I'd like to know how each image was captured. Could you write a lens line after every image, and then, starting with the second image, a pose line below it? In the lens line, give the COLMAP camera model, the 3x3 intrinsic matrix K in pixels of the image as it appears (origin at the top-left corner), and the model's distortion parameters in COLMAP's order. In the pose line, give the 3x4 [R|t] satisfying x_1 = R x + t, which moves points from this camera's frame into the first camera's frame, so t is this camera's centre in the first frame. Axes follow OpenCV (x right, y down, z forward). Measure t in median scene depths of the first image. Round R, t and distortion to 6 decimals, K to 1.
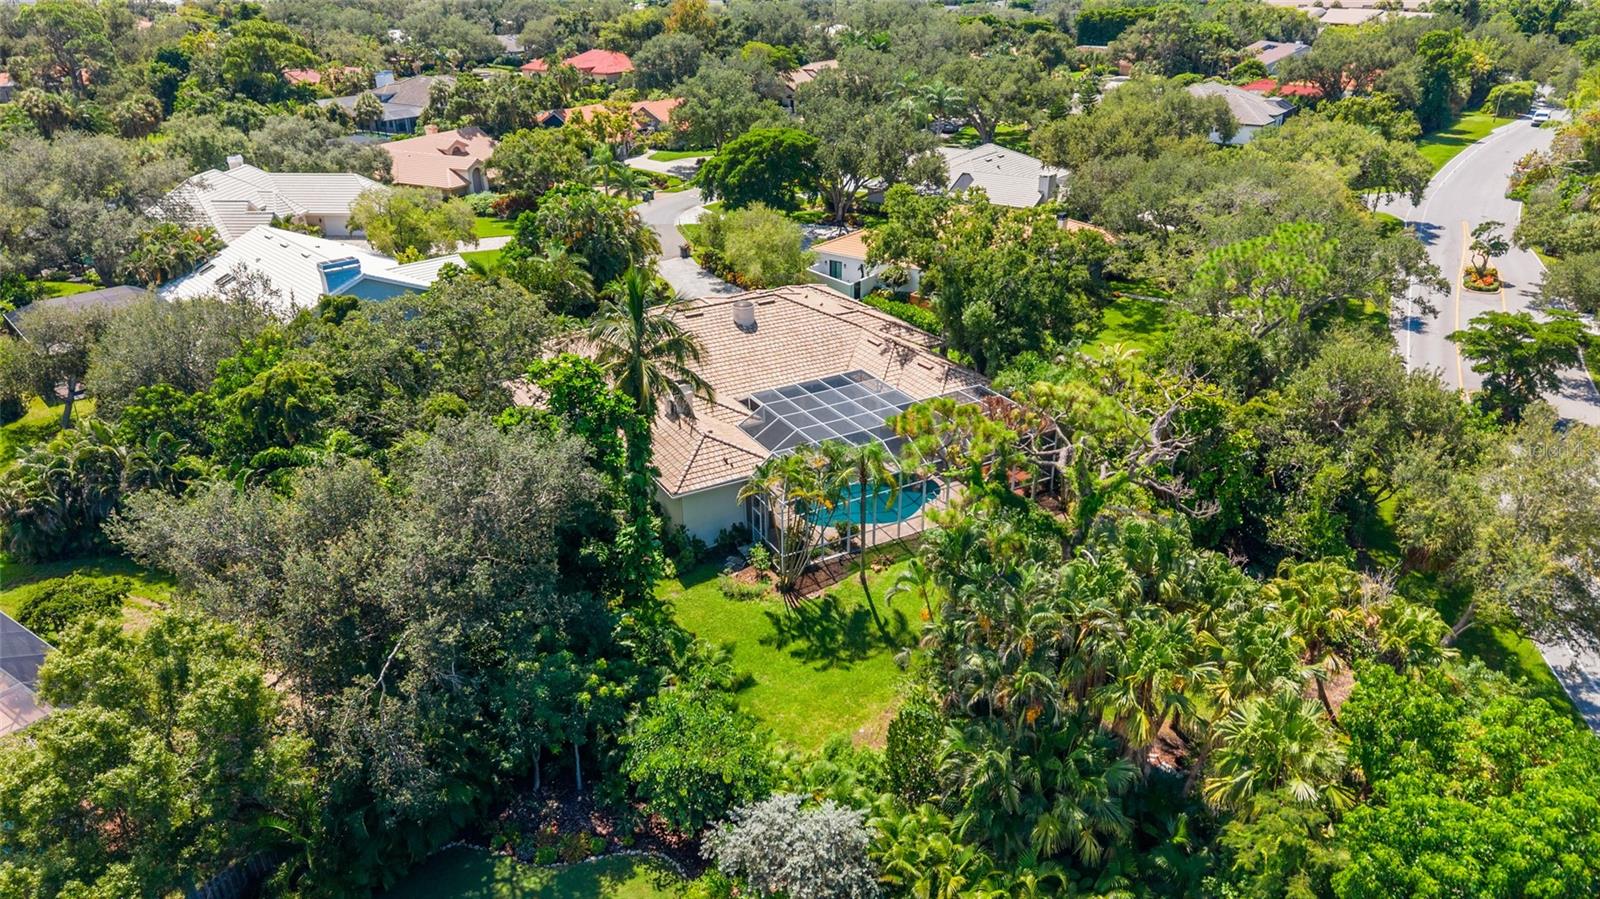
lens RADIAL K [[1059.8, 0, 797.9], [0, 1059.8, 437.0], [0, 0, 1]] dist [-0.027372, -0.006635]
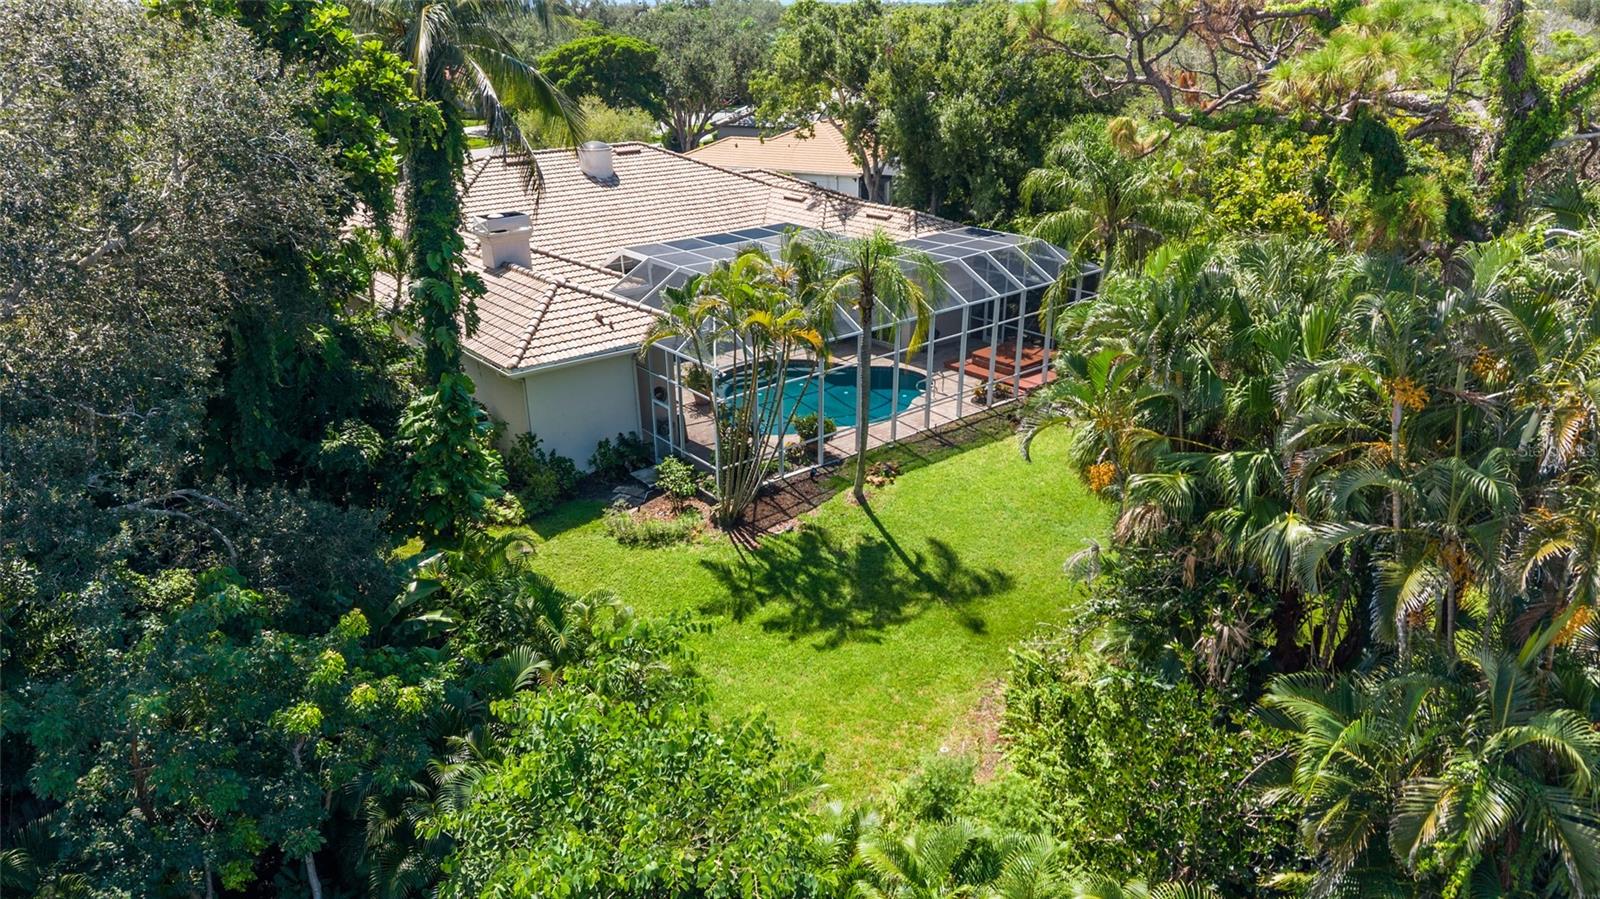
lens RADIAL K [[1059.8, 0, 810.7], [0, 1059.8, 462.9], [0, 0, 1]] dist [-0.027372, -0.006635]
pose [[0.981707, -0.071131, 0.176614, -0.067843], [0.077017, 0.996672, -0.026695, 0.134145], [-0.174127, 0.039809, 0.983918, 0.455541]]
